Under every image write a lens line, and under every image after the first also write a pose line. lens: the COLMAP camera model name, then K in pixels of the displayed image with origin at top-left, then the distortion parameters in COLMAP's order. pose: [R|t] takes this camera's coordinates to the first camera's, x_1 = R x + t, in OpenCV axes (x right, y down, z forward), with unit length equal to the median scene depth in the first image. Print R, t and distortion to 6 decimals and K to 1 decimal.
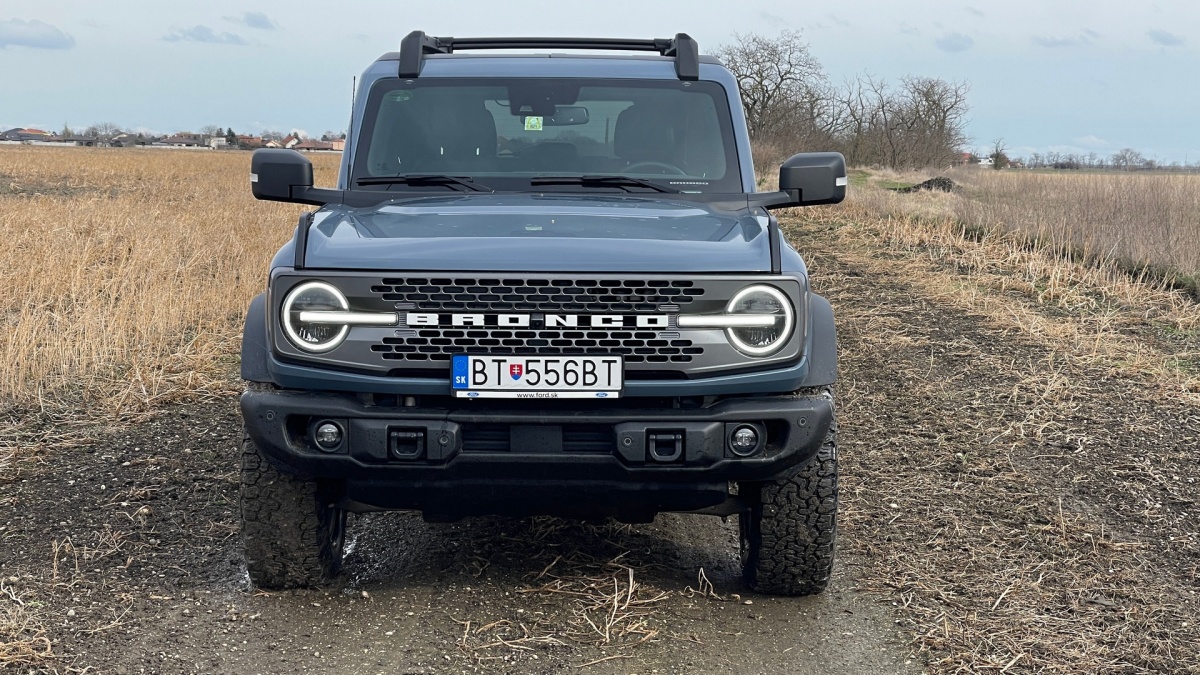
lens RADIAL K [[2244.1, 0, 600.0], [0, 2244.1, 337.5], [0, 0, 1]] dist [0.071080, 2.472352]
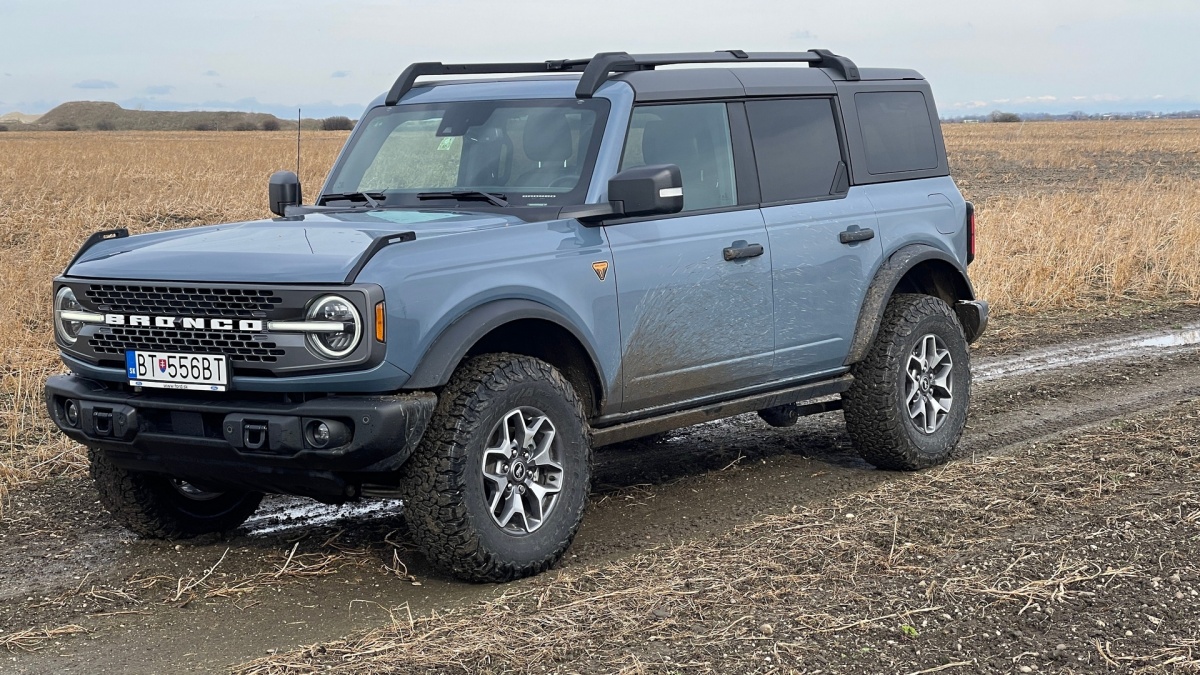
lens RADIAL K [[2244.1, 0, 600.0], [0, 2244.1, 337.5], [0, 0, 1]] dist [0.071080, 2.472352]
pose [[0.788813, 0.026841, -0.614046, 0.868249], [-0.020375, 0.999639, 0.017522, -0.024824], [0.614295, -0.001310, 0.789075, 0.205775]]
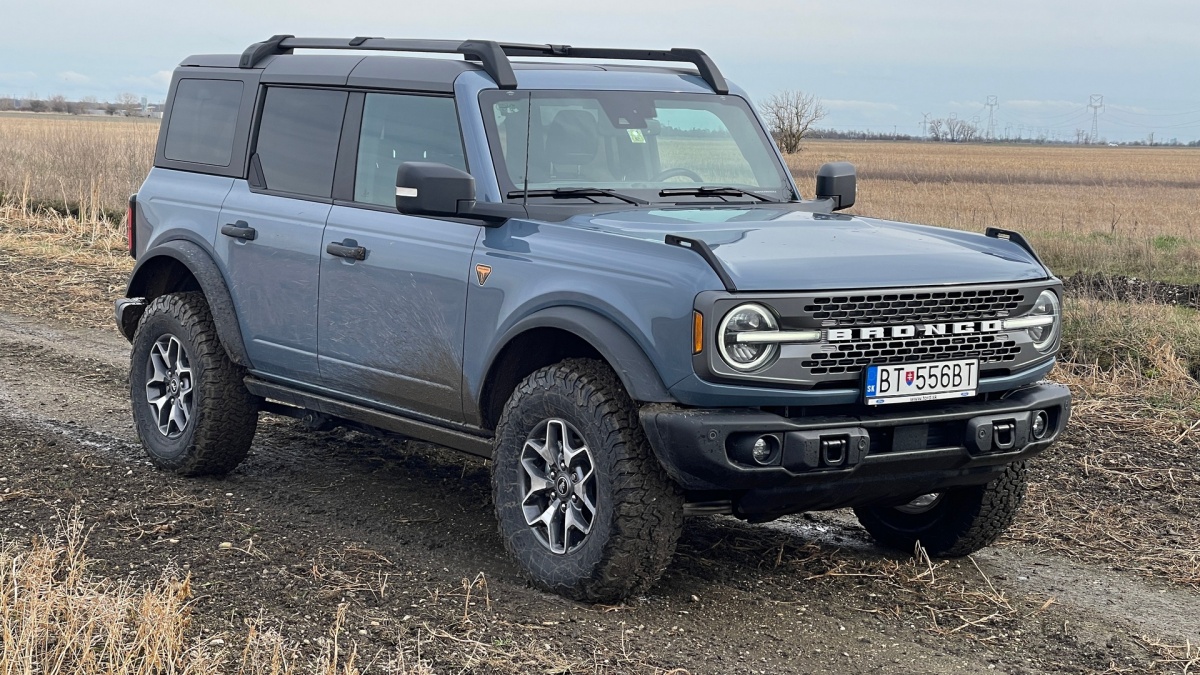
lens RADIAL K [[2244.1, 0, 600.0], [0, 2244.1, 337.5], [0, 0, 1]] dist [0.071080, 2.472352]
pose [[0.806444, -0.051747, 0.589042, -0.804848], [0.033969, 0.998573, 0.041218, -0.054956], [-0.590334, -0.013231, 0.807051, 0.201039]]
